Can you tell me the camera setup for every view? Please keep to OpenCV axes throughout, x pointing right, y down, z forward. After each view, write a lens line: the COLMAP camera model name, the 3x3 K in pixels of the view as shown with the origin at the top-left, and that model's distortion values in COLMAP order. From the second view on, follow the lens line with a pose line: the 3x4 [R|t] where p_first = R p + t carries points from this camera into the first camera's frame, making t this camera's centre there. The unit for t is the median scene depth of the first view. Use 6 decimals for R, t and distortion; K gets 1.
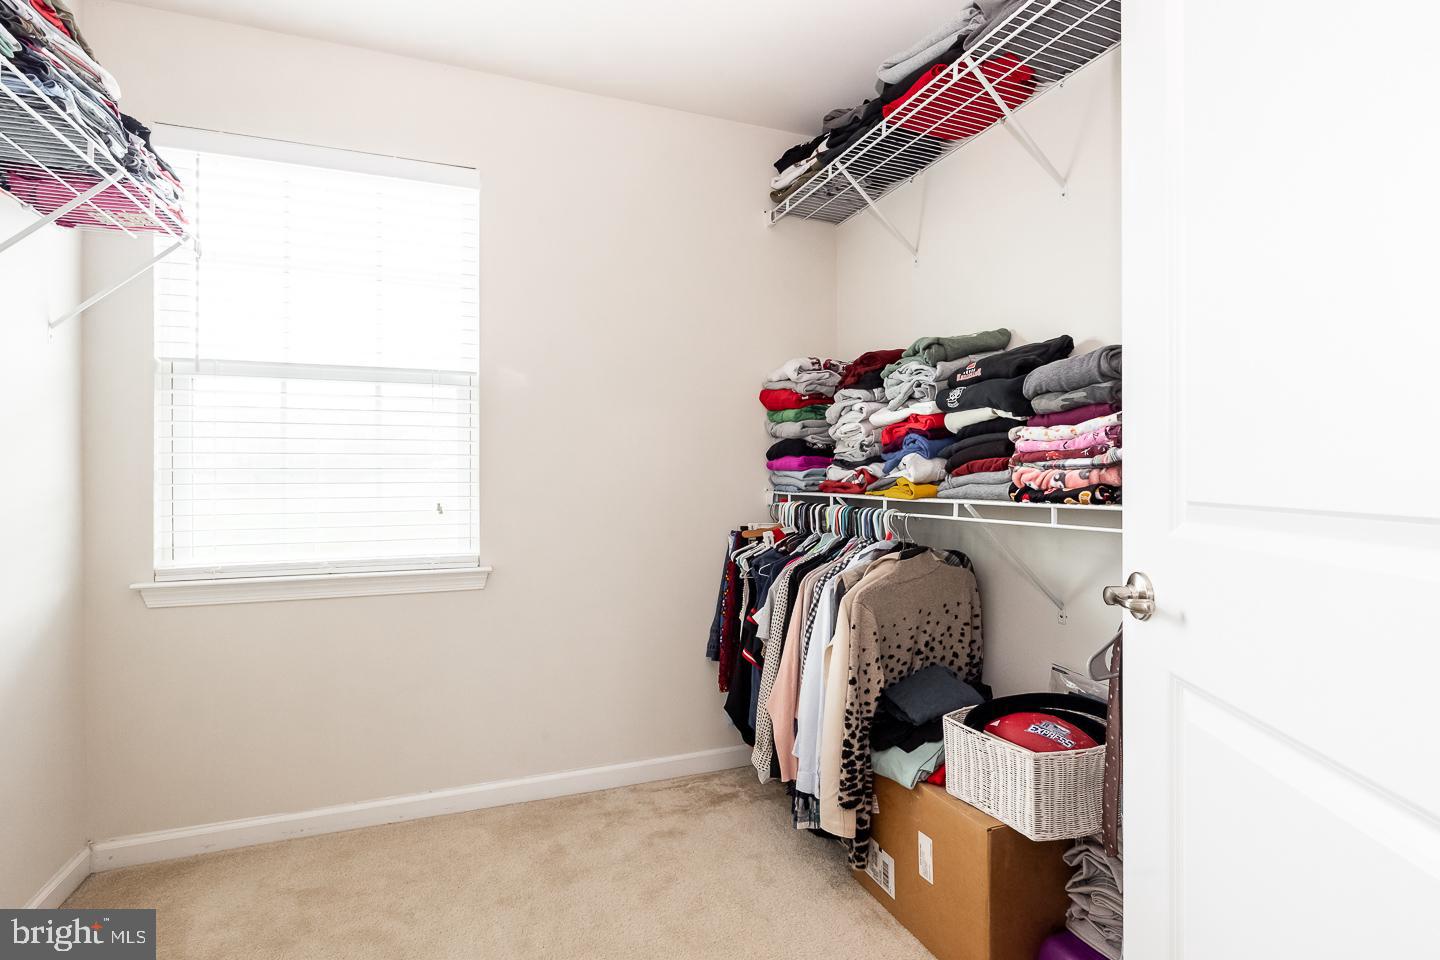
lens RADIAL K [[702.1, 0, 716.1], [0, 702.1, 472.2], [0, 0, 1]] dist [-0.001334, 0.000030]
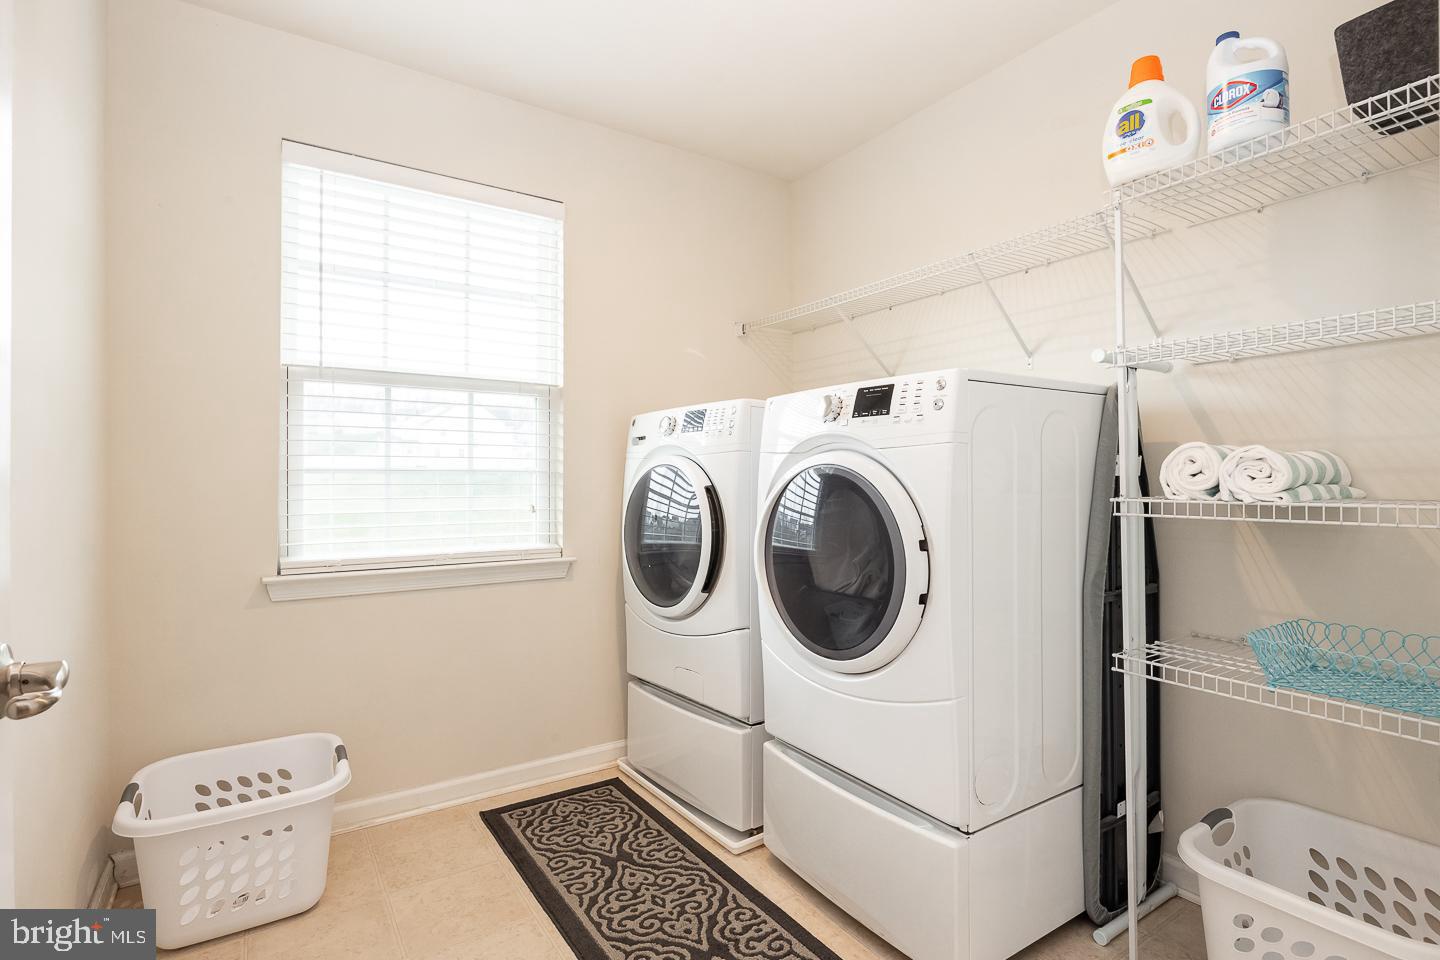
lens RADIAL K [[702.1, 0, 725.5], [0, 702.1, 481.7], [0, 0, 1]] dist [-0.001334, 0.000030]
pose [[0.973454, 0.001327, 0.228878, -0.344856], [-0.003308, 0.999960, 0.008270, 0.002888], [-0.228857, -0.008807, 0.973420, -0.159002]]
